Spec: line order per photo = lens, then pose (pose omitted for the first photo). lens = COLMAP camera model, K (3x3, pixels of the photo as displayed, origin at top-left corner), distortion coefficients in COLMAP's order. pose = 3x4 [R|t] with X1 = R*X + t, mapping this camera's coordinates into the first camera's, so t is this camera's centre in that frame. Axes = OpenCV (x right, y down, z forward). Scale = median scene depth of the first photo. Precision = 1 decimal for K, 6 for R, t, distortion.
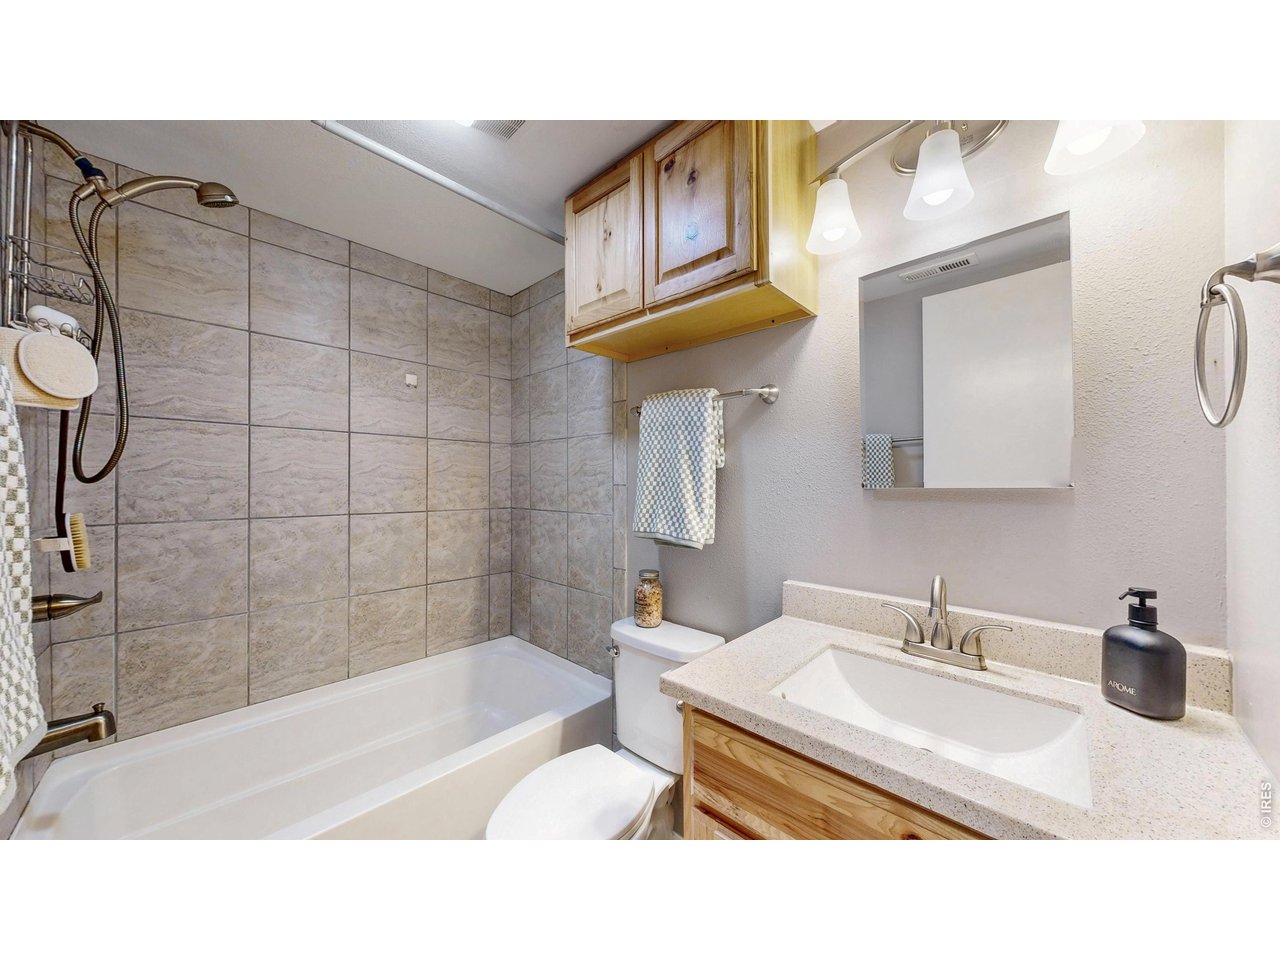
lens RADIAL K [[450.4, 0, 640.0], [0, 450.4, 480.0], [0, 0, 1]] dist [-0.000405, -0.000027]
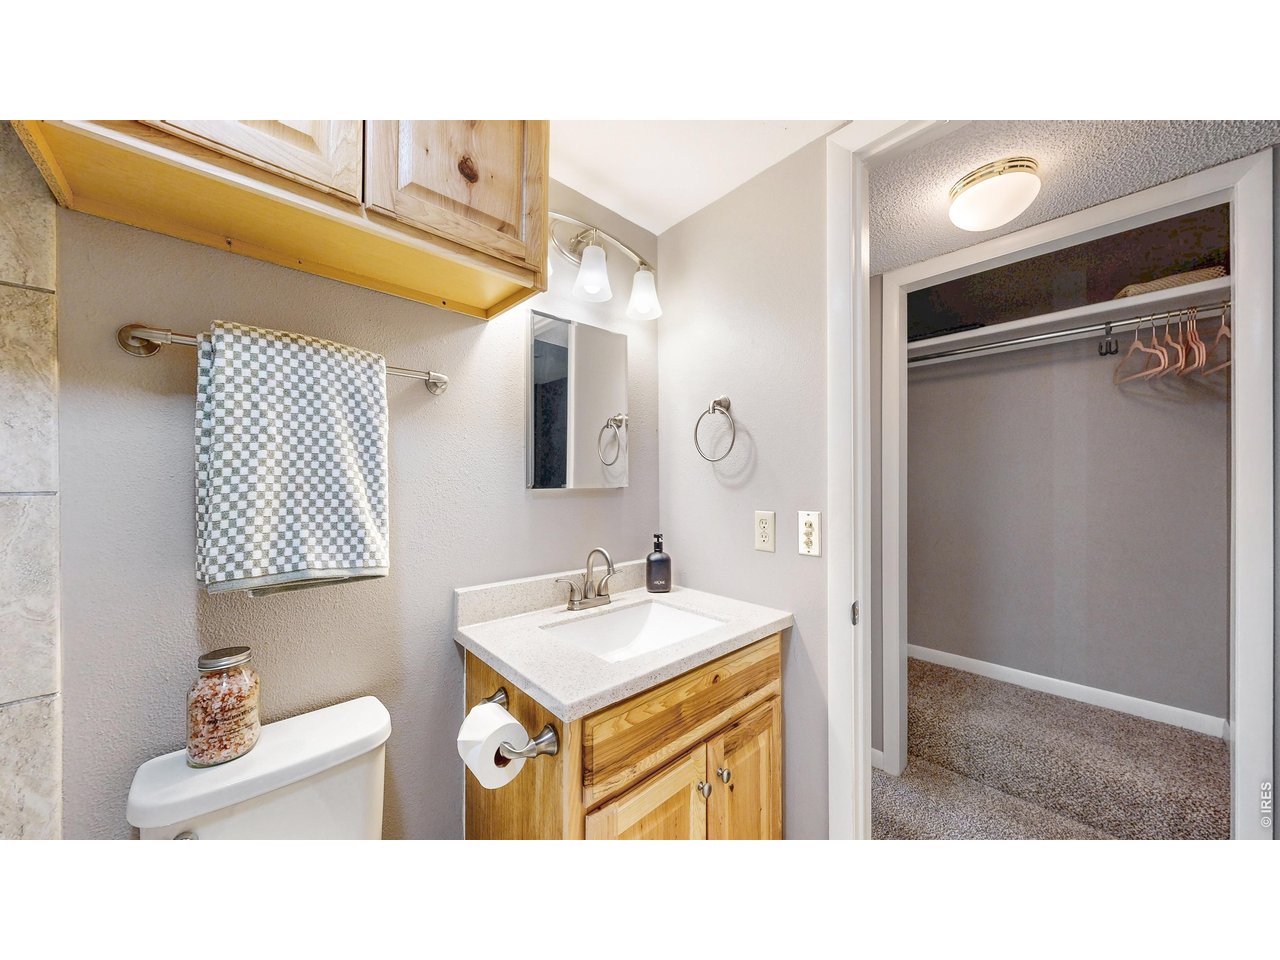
lens RADIAL K [[462.2, 0, 643.2], [0, 462.2, 476.1], [0, 0, 1]] dist [-0.000163, 0.000040]
pose [[0.038221, 0.011743, 0.999200, -0.581401], [0.000023, 0.999931, -0.011753, 0.001352], [-0.999269, 0.000472, 0.038218, 0.559430]]
